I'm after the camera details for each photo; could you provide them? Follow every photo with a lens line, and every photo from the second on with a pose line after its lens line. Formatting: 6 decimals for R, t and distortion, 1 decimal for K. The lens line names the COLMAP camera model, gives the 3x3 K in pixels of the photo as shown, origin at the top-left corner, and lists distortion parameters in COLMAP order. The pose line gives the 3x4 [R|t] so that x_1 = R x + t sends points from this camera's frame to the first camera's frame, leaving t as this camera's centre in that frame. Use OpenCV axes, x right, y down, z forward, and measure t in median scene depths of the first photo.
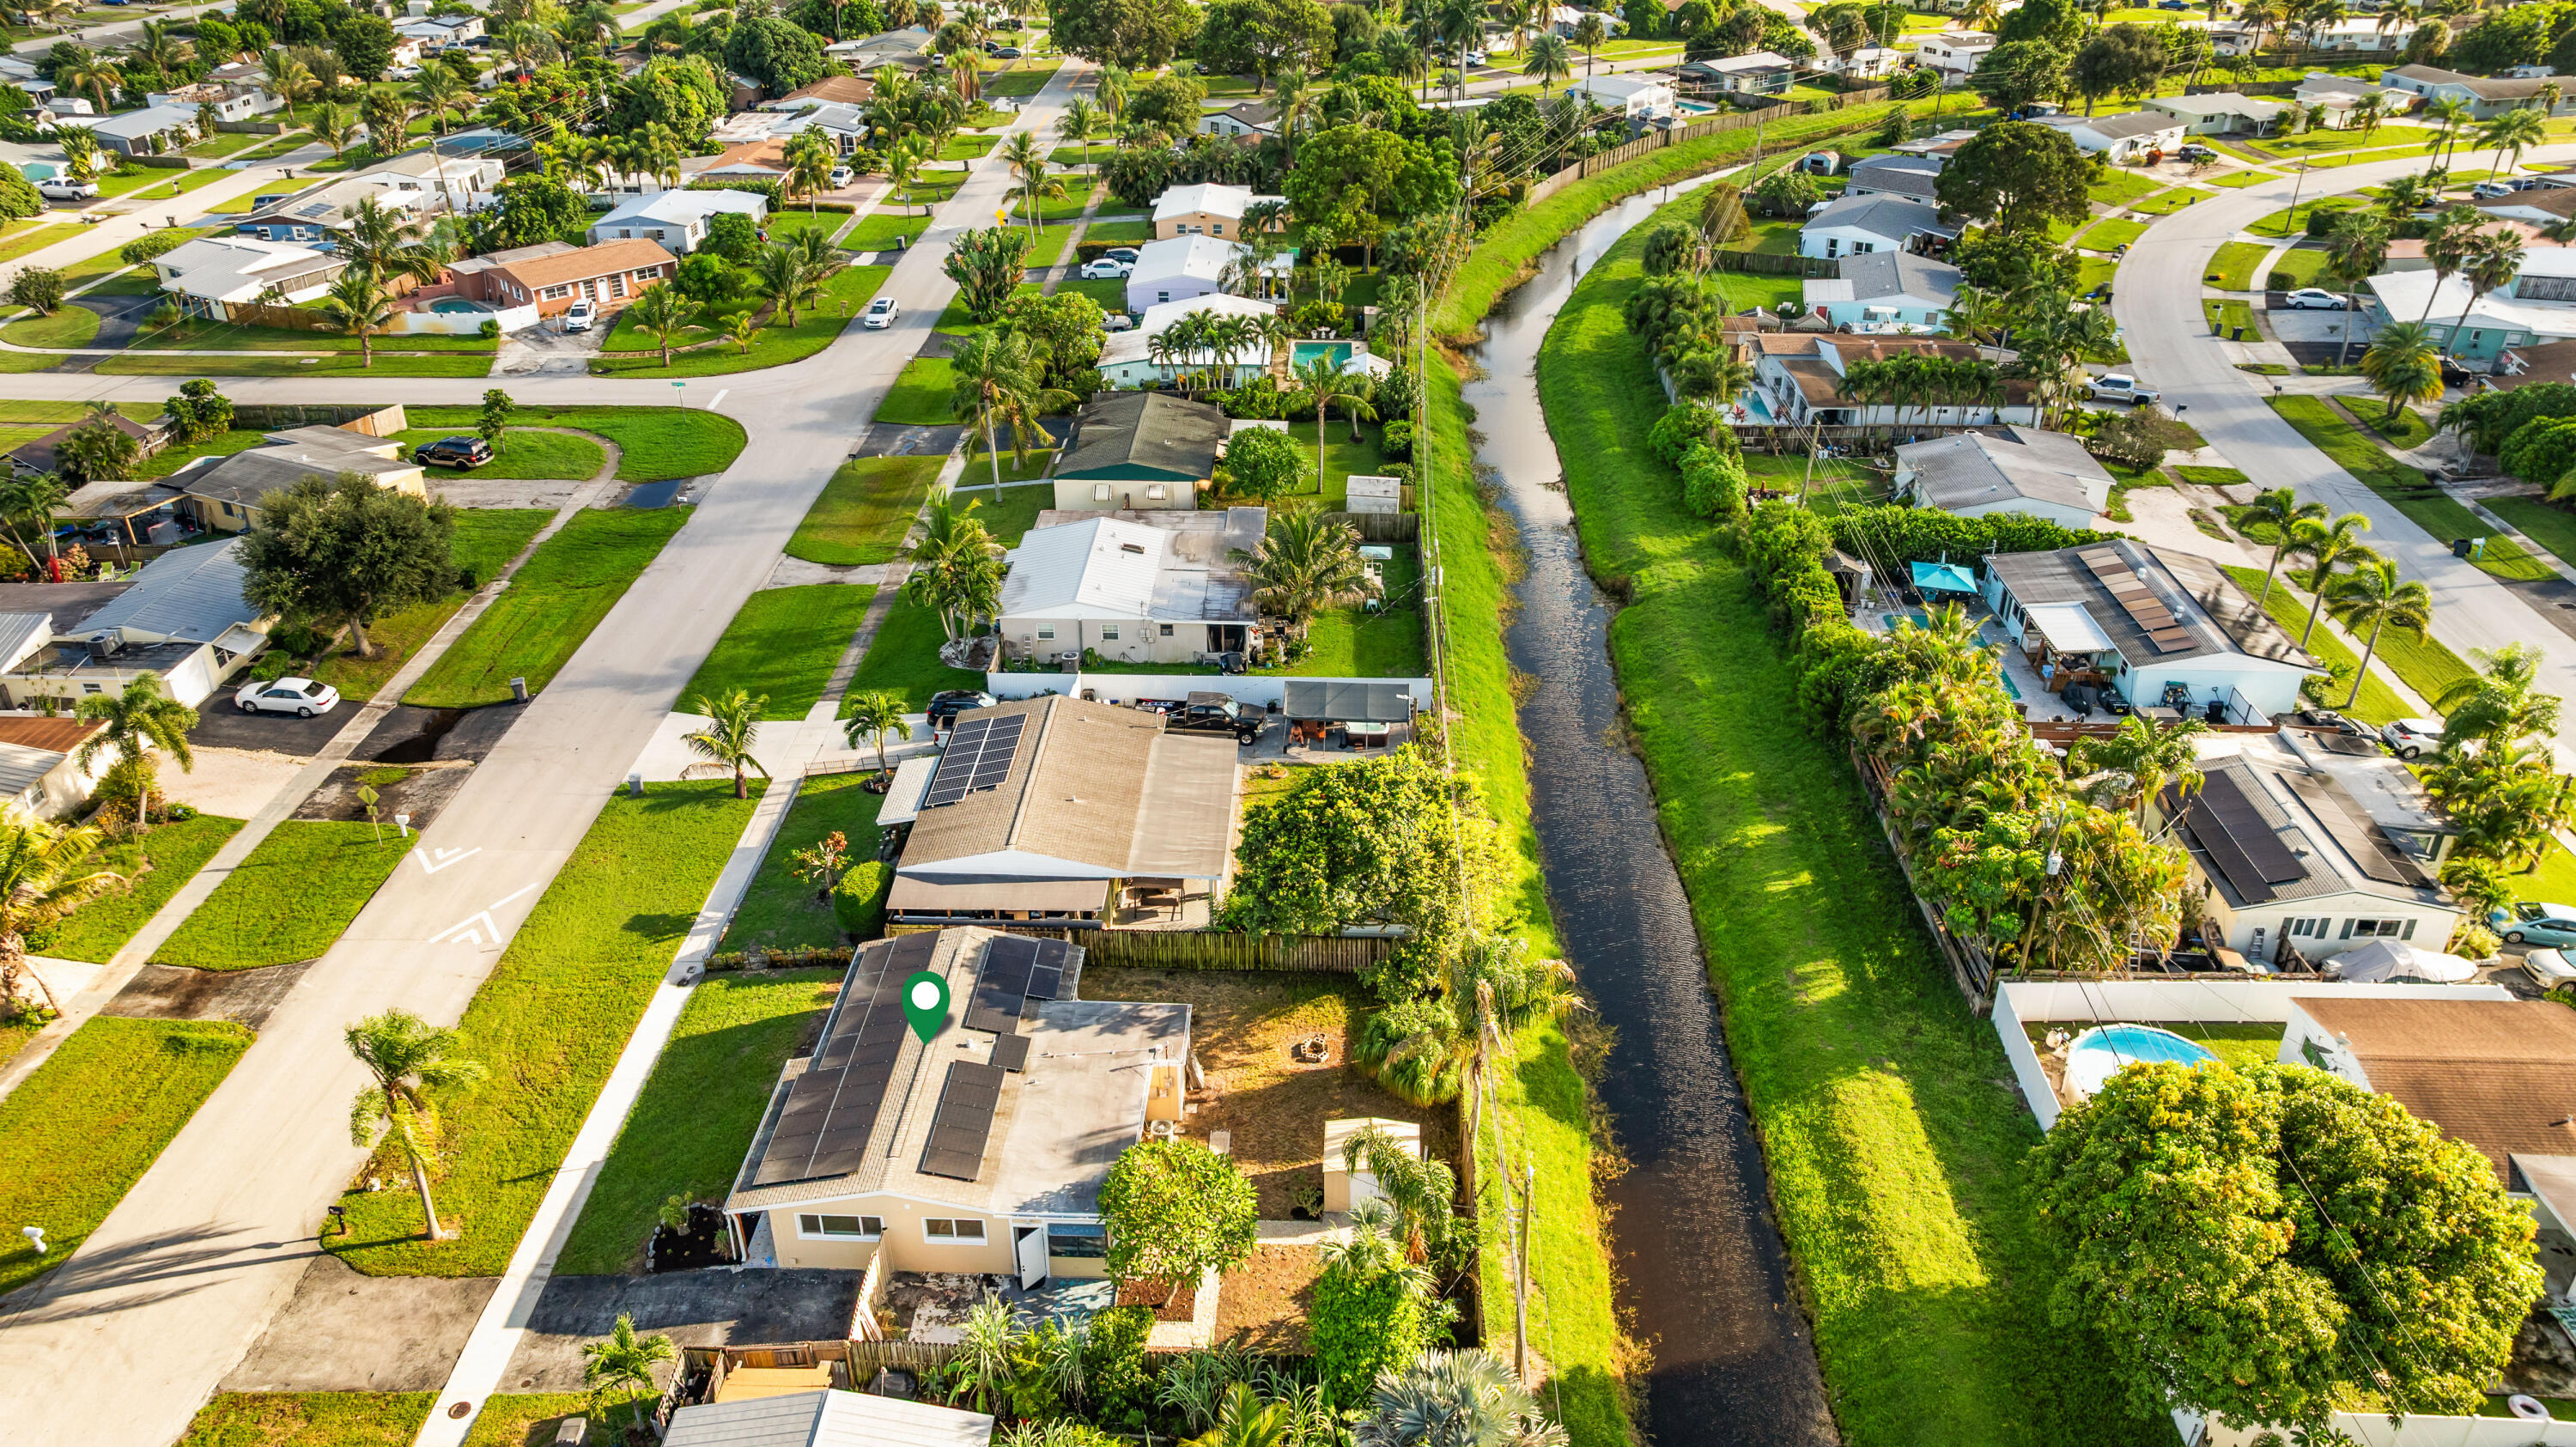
lens RADIAL K [[1831.8, 0, 1282.6], [0, 1831.8, 709.3], [0, 0, 1]] dist [-0.063850, 0.059264]
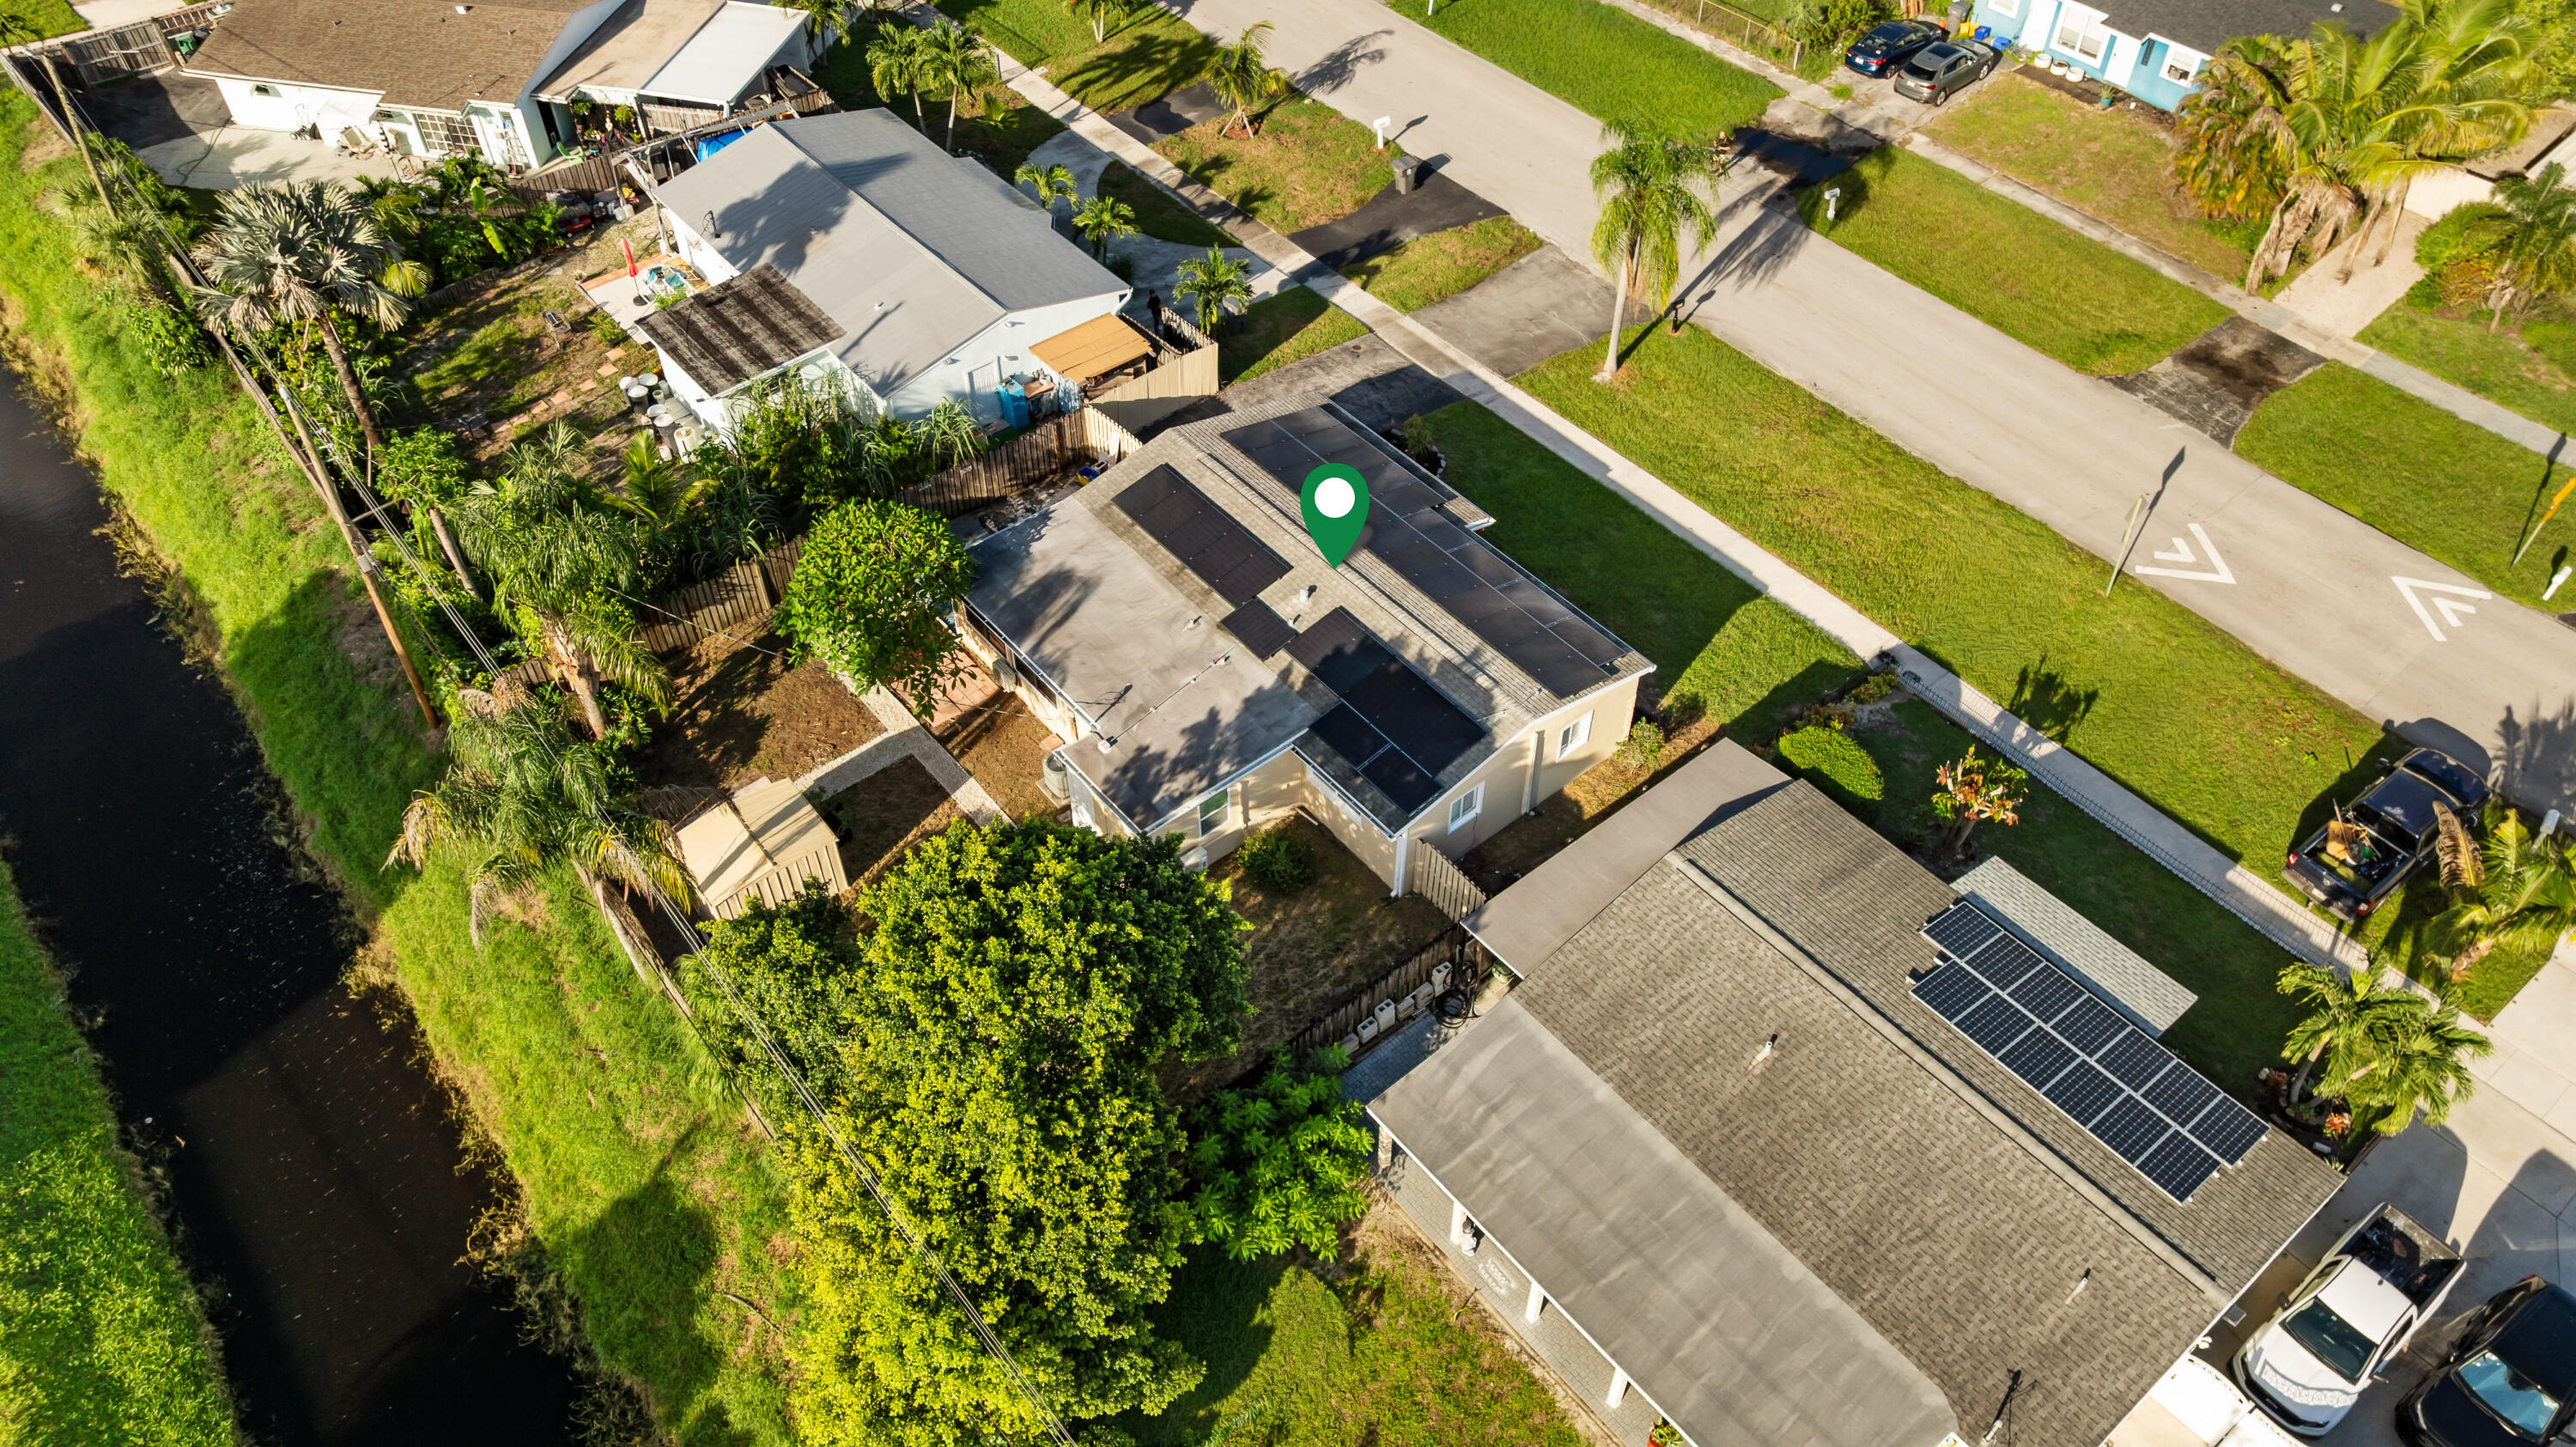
lens RADIAL K [[1812.9, 0, 1278.1], [0, 1812.9, 749.7], [0, 0, 1]] dist [-0.044369, 0.061360]
pose [[-0.745412, 0.490245, -0.451686, 0.126897], [-0.321141, 0.329677, 0.887796, -0.289542], [0.584148, 0.806829, -0.088308, 0.764559]]
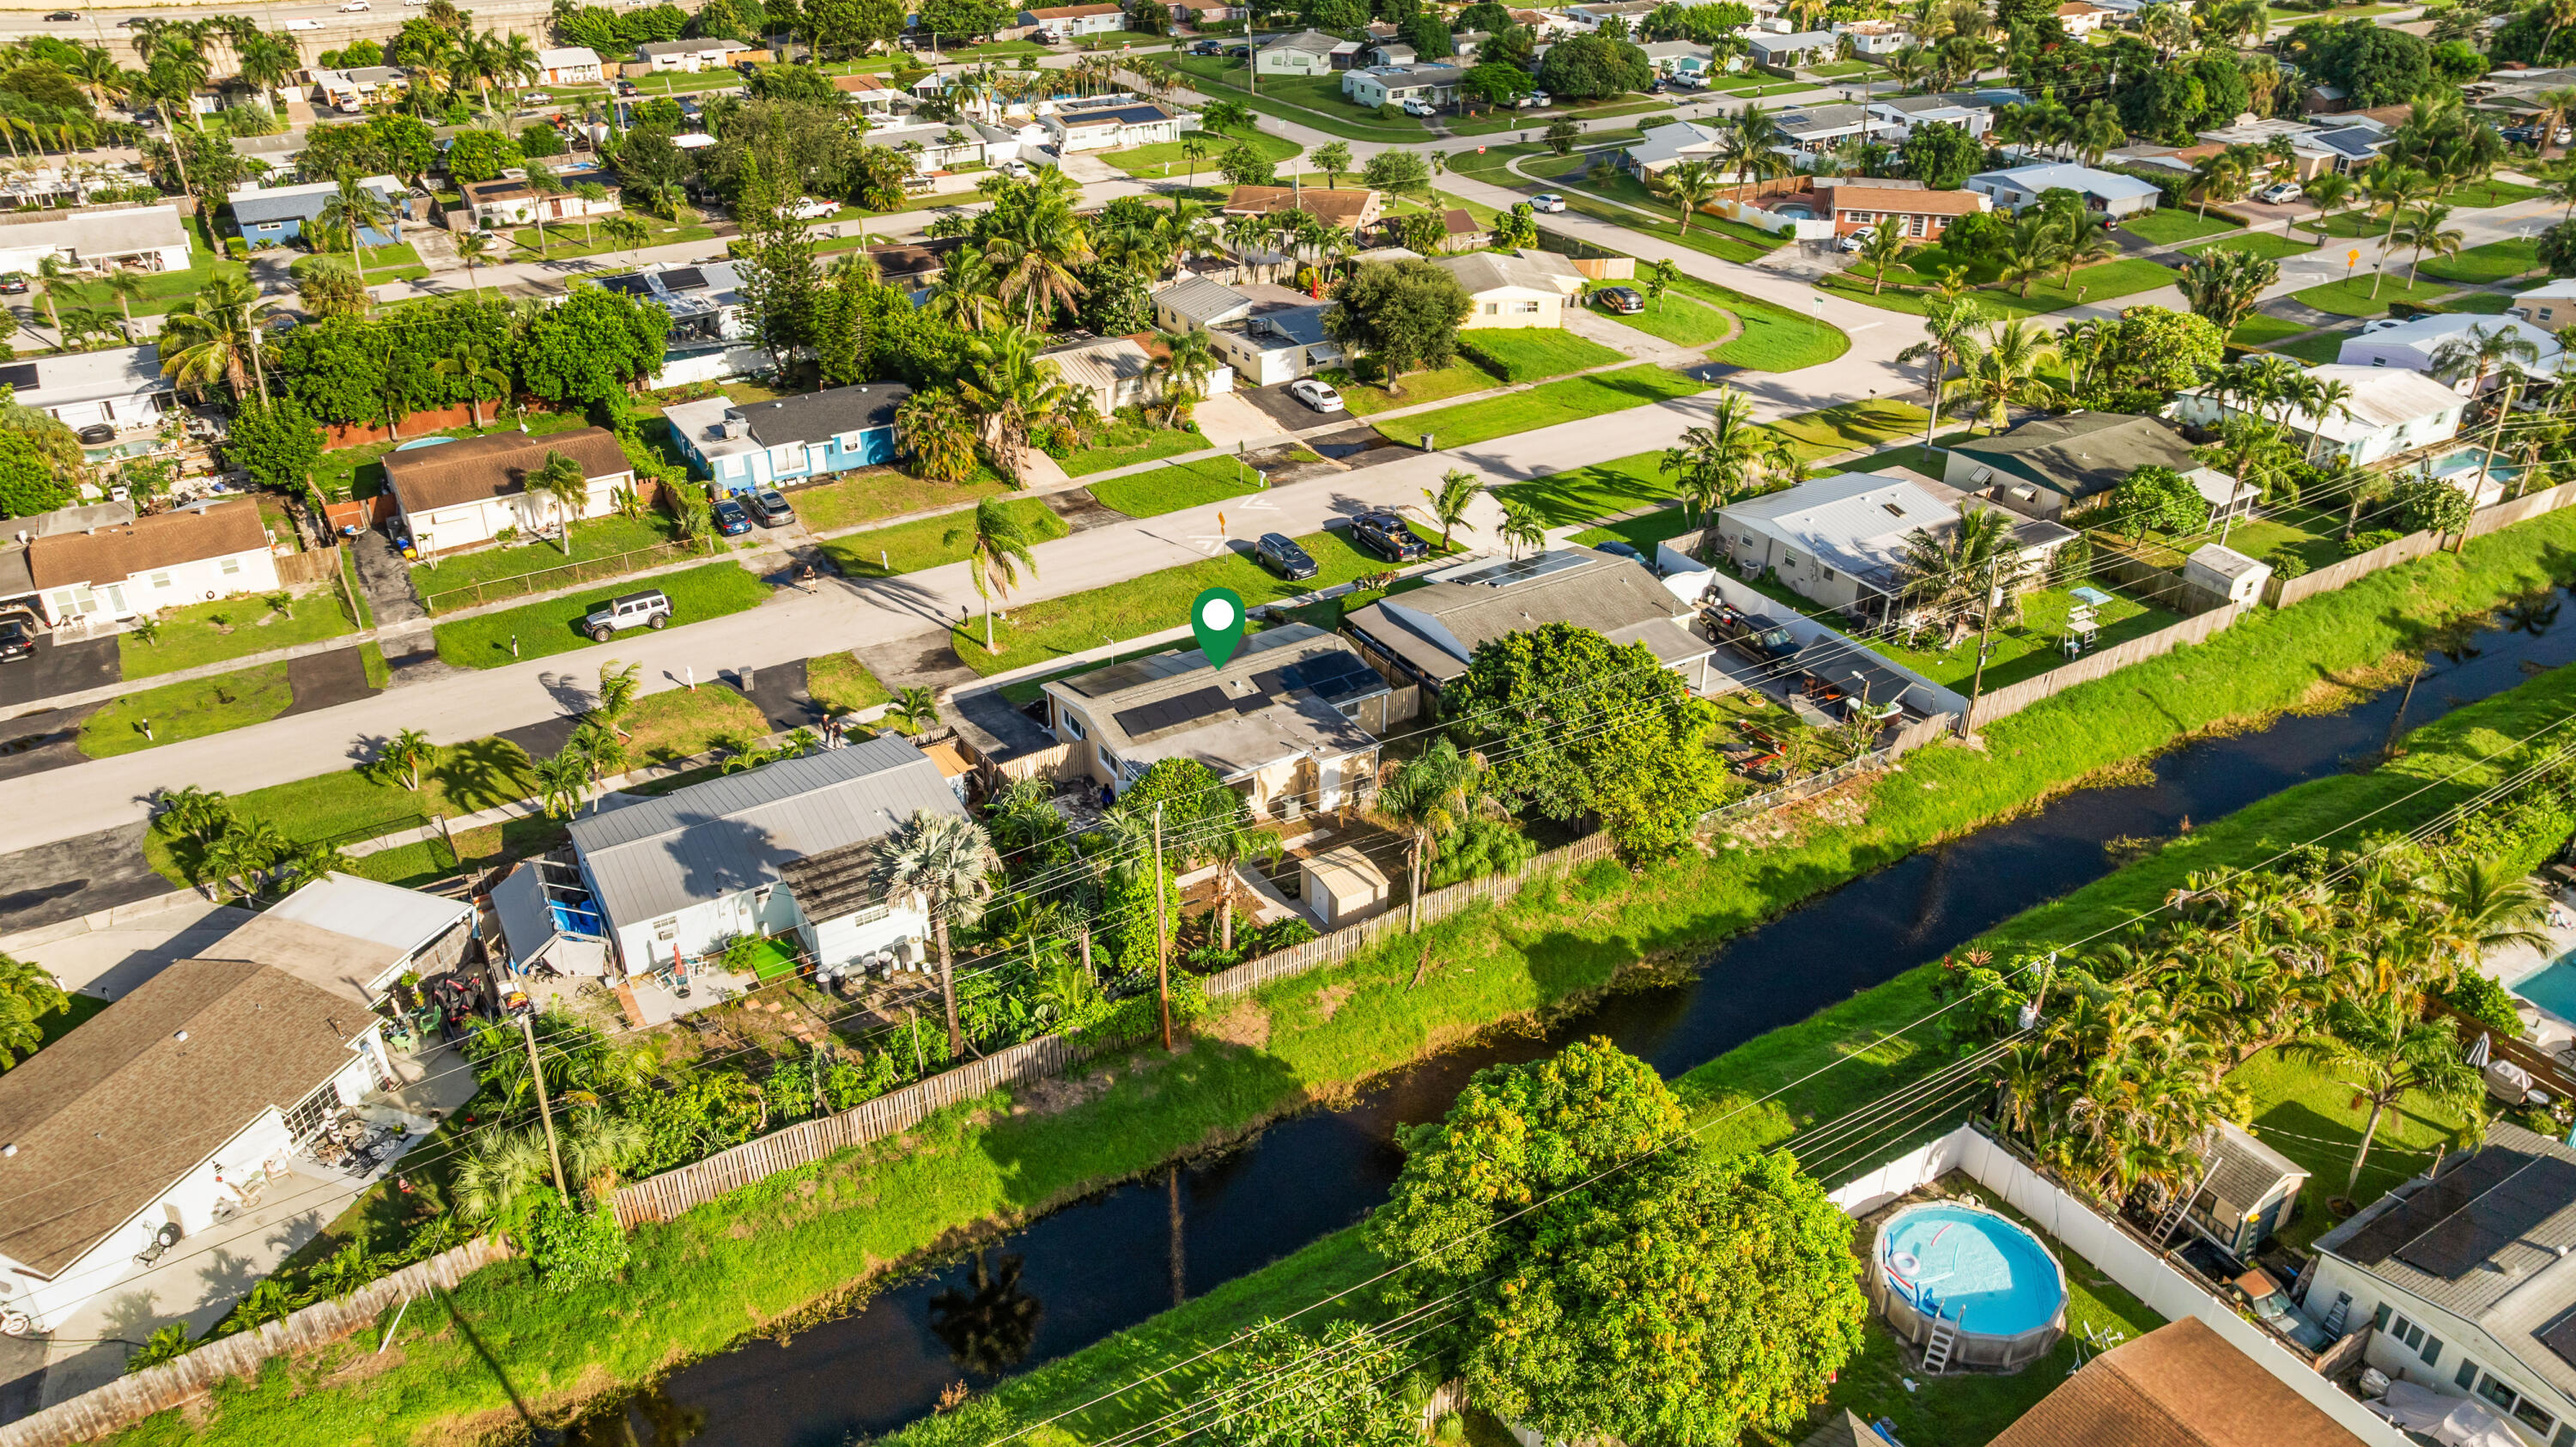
lens RADIAL K [[1812.9, 0, 1278.1], [0, 1812.9, 749.7], [0, 0, 1]] dist [-0.044369, 0.061360]
pose [[0.544530, 0.419493, -0.726300, 0.584638], [-0.400634, 0.890856, 0.214168, -0.050909], [0.736871, 0.174360, 0.653161, 0.103380]]
